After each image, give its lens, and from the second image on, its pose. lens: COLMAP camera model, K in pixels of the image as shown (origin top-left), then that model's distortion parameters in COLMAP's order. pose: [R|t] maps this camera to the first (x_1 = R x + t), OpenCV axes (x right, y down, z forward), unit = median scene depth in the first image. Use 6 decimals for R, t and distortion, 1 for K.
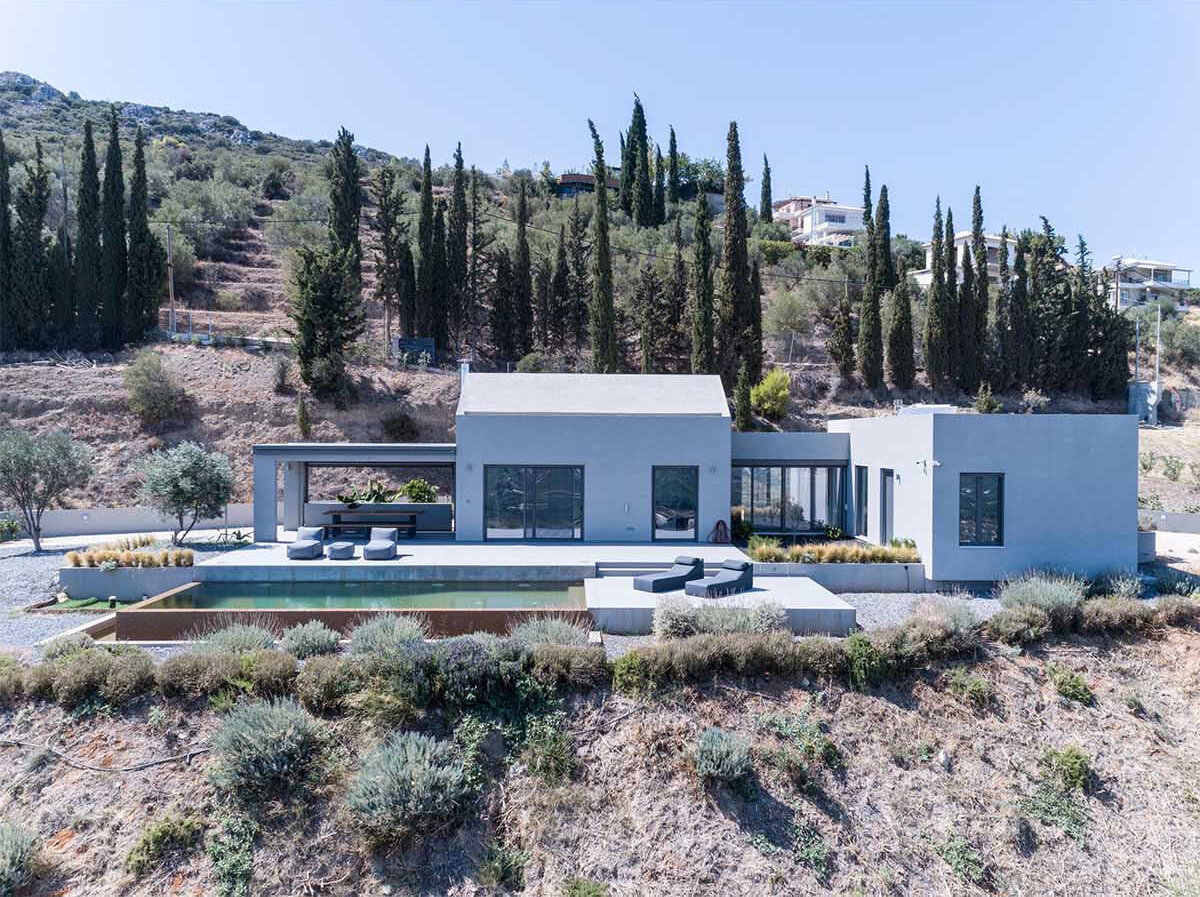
lens RADIAL K [[858.6, 0, 600.0], [0, 858.6, 448.5], [0, 0, 1]] dist [0.019597, 0.001436]
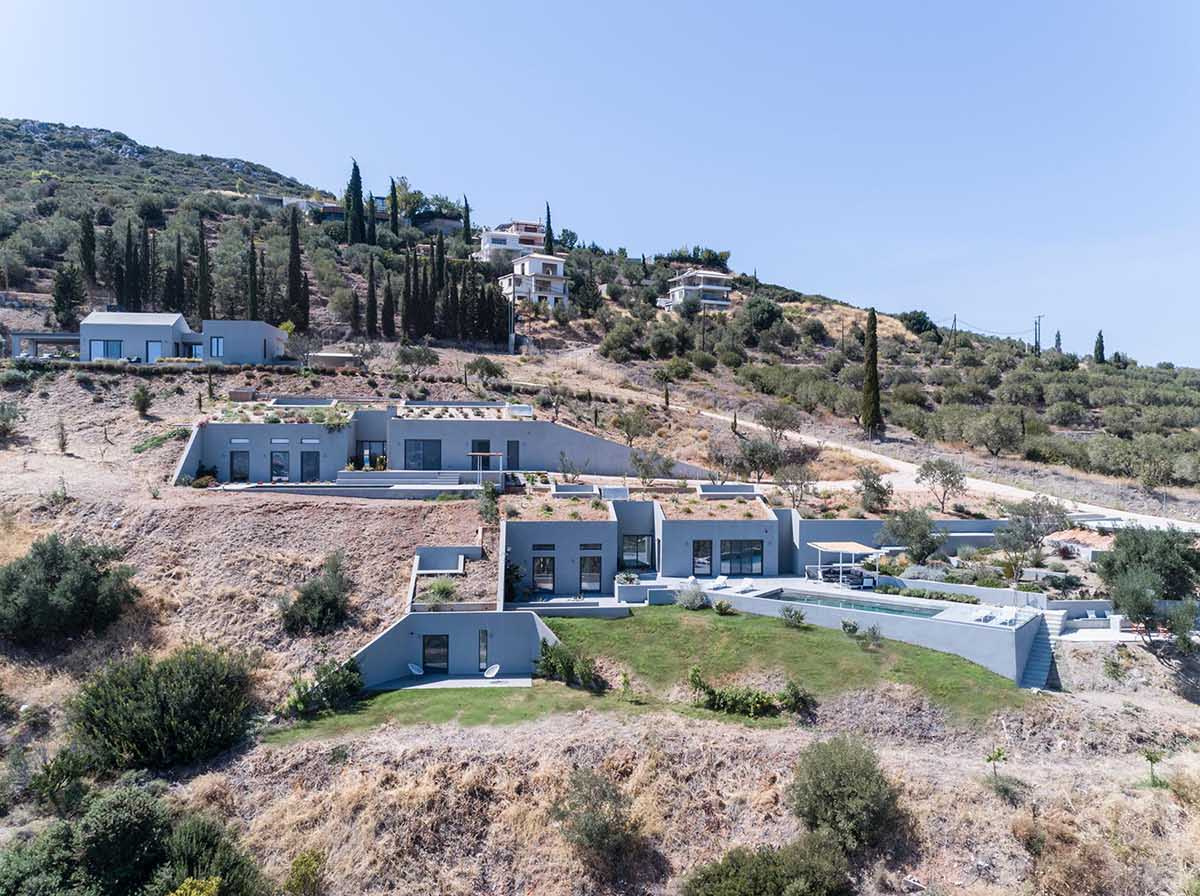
lens RADIAL K [[858.6, 0, 600.0], [0, 858.6, 448.0], [0, 0, 1]] dist [0.019597, 0.001436]
pose [[0.997617, -0.003293, 0.068913, 0.320473], [0.003154, 0.999993, 0.002126, 0.087846], [-0.068920, -0.001904, 0.997620, -0.485315]]
